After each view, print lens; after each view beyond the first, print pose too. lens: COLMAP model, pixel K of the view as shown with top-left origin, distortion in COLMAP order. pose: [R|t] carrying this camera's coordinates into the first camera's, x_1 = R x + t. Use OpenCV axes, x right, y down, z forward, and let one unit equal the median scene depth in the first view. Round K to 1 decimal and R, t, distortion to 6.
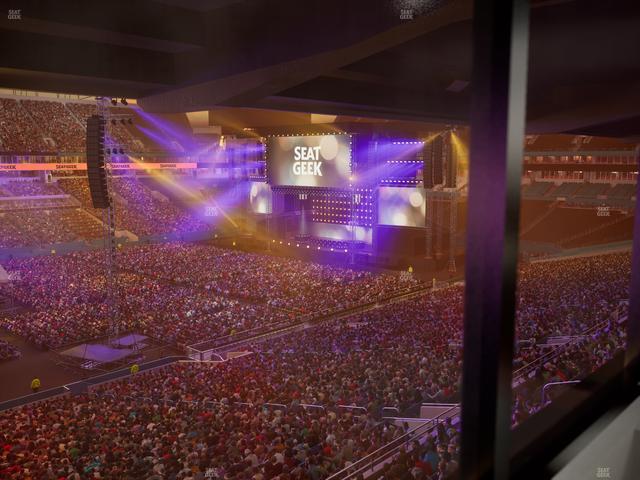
lens RADIAL K [[598.6, 0, 318.0], [0, 598.6, 240.3], [0, 0, 1]] dist [-0.003413, 0.000000]
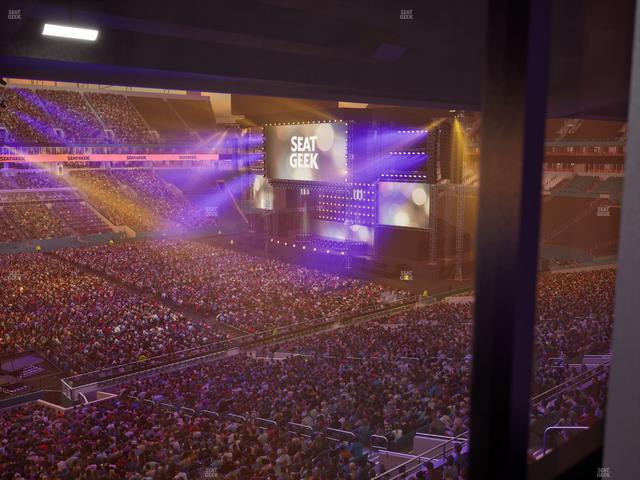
lens RADIAL K [[598.6, 0, 318.3], [0, 598.6, 239.8], [0, 0, 1]] dist [-0.003413, 0.000000]
pose [[0.994156, 0.015965, -0.106764, 0.102540], [-0.014510, 0.999791, 0.014389, -0.014513], [0.106971, -0.012755, 0.994180, 0.107781]]
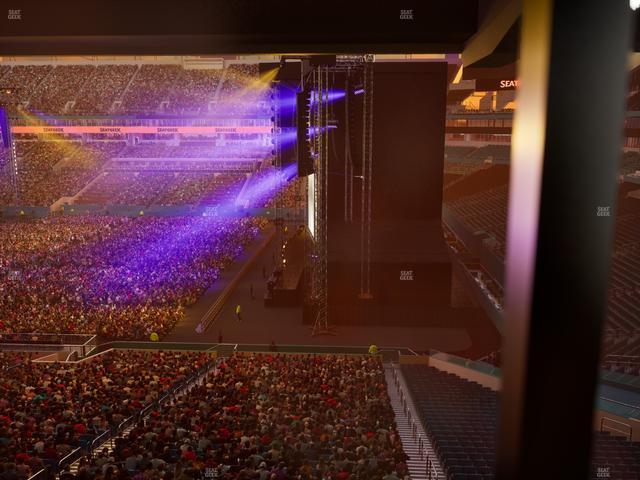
lens RADIAL K [[598.6, 0, 319.9], [0, 598.6, 237.7], [0, 0, 1]] dist [-0.003413, 0.000000]
pose [[0.640979, 0.143999, -0.753930, 0.553269], [-0.102058, 0.989512, 0.102227, -0.077664], [0.760743, 0.011419, 0.648953, 0.581393]]
